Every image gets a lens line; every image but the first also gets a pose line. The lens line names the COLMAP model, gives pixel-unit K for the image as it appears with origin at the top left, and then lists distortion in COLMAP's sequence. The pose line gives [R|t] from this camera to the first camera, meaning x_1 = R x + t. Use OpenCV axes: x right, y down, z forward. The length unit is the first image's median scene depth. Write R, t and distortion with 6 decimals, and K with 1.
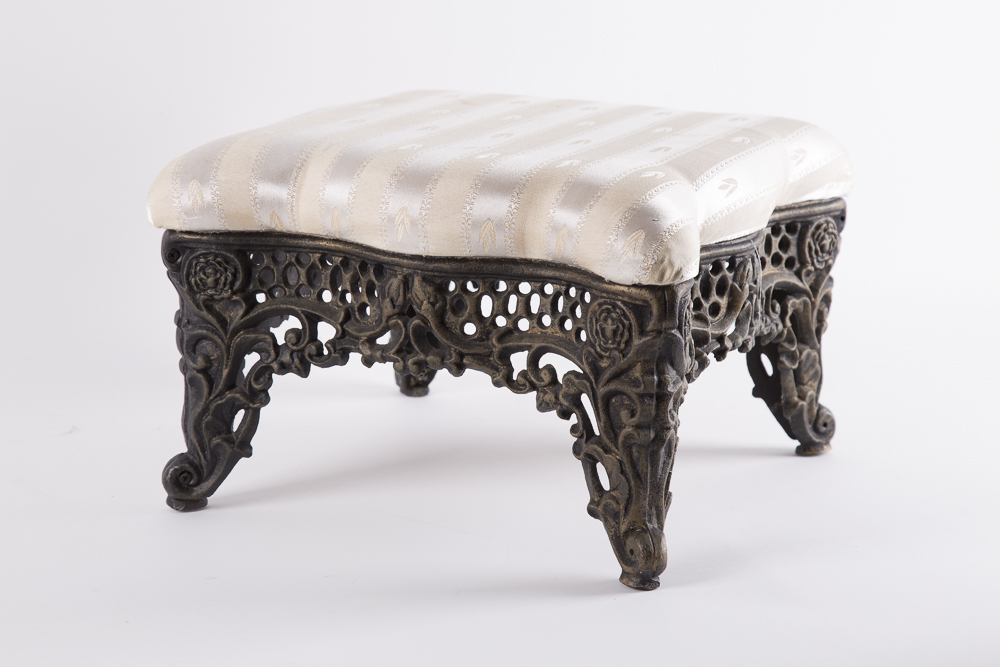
lens RADIAL K [[2778.6, 0, 499.3], [0, 2778.6, 375.7], [0, 0, 1]] dist [0.397601, 0.000000]
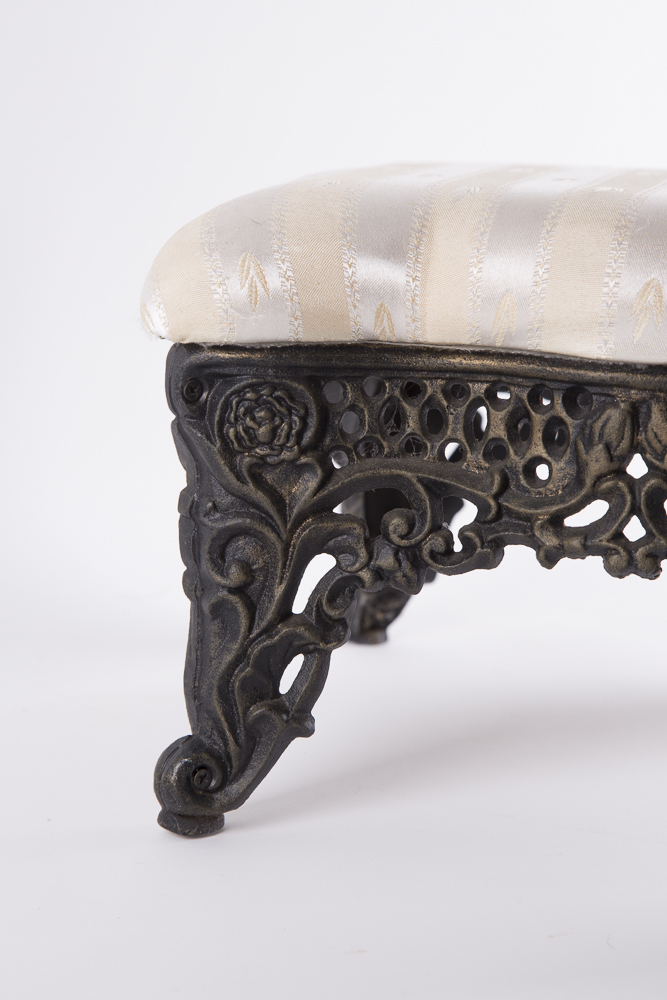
lens RADIAL K [[2637.7, 0, 329.8], [0, 2637.7, 506.5], [0, 0, 1]] dist [0.401653, 0.000000]
pose [[0.970683, -0.030873, 0.238371, -0.221942], [0.047837, 0.996691, -0.065714, 0.018276], [-0.235554, 0.075190, 0.968948, 0.469020]]
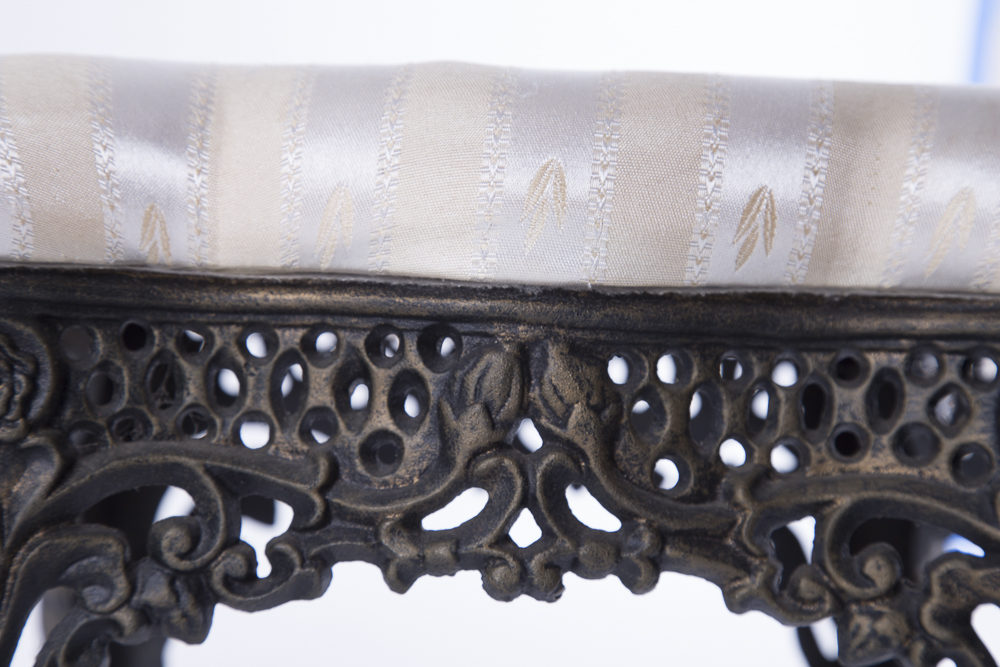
lens RADIAL K [[2637.7, 0, 503.0], [0, 2637.7, 328.4], [0, 0, 1]] dist [0.401653, 0.000000]
pose [[0.893057, 0.005114, 0.449914, -0.203948], [0.096326, 0.974579, -0.202280, 0.038144], [-0.439511, 0.223986, 0.869862, 0.649825]]
